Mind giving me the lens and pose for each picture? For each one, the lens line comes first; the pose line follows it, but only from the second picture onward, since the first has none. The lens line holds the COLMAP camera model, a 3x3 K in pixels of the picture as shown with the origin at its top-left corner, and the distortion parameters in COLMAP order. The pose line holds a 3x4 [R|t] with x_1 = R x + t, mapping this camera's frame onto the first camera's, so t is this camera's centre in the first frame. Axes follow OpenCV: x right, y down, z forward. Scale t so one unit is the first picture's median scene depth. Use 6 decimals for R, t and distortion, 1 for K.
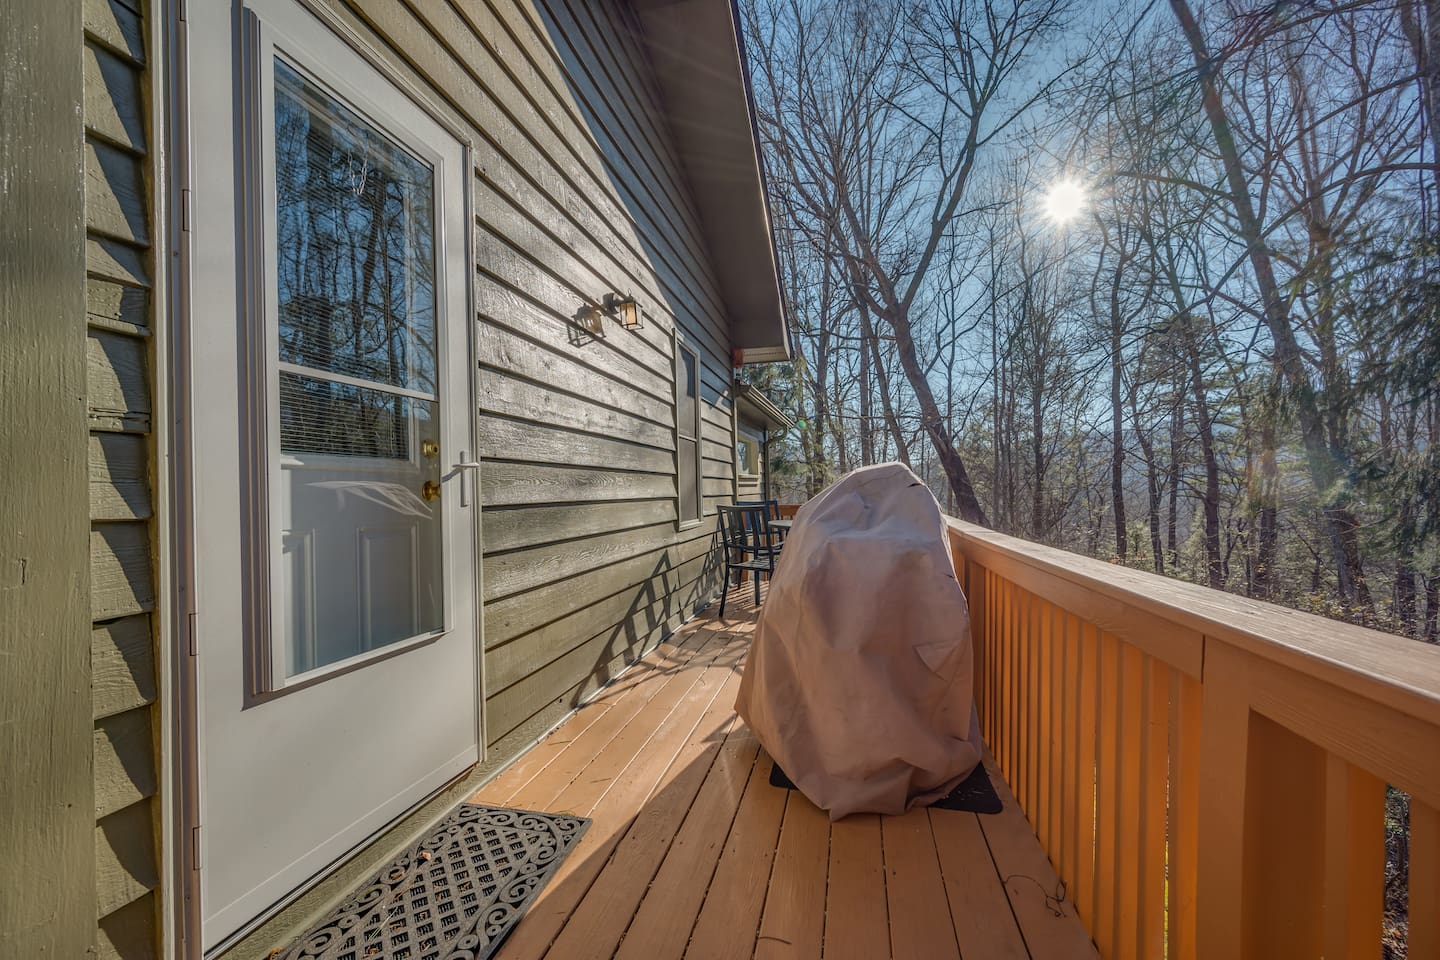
lens RADIAL K [[596.6, 0, 726.4], [0, 596.6, 499.5], [0, 0, 1]] dist [0.000011, -0.000085]
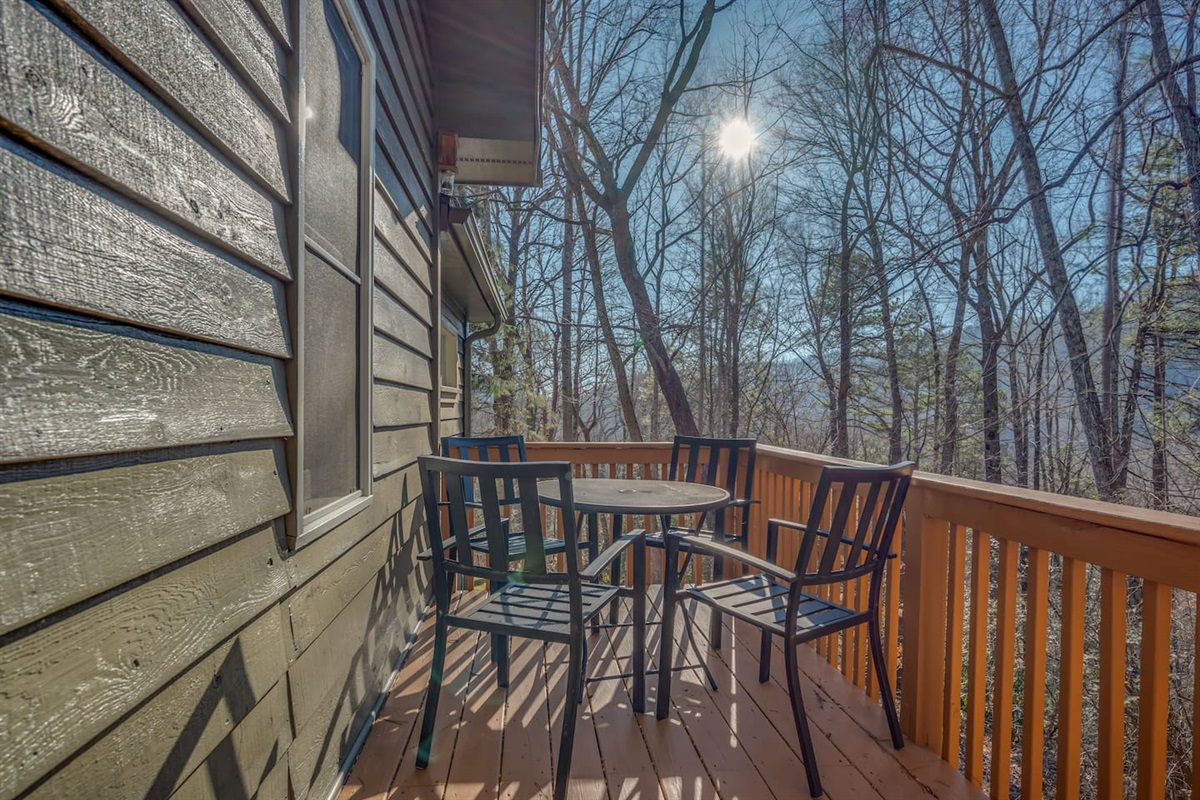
lens RADIAL K [[641.3, 0, 601.9], [0, 641.3, 404.9], [0, 0, 1]] dist [-0.001971, -0.000222]
pose [[0.945753, 0.025196, 0.323908, -0.019361], [-0.016426, 0.999422, -0.029780, -0.006339], [-0.324471, 0.022844, 0.945620, 0.315915]]
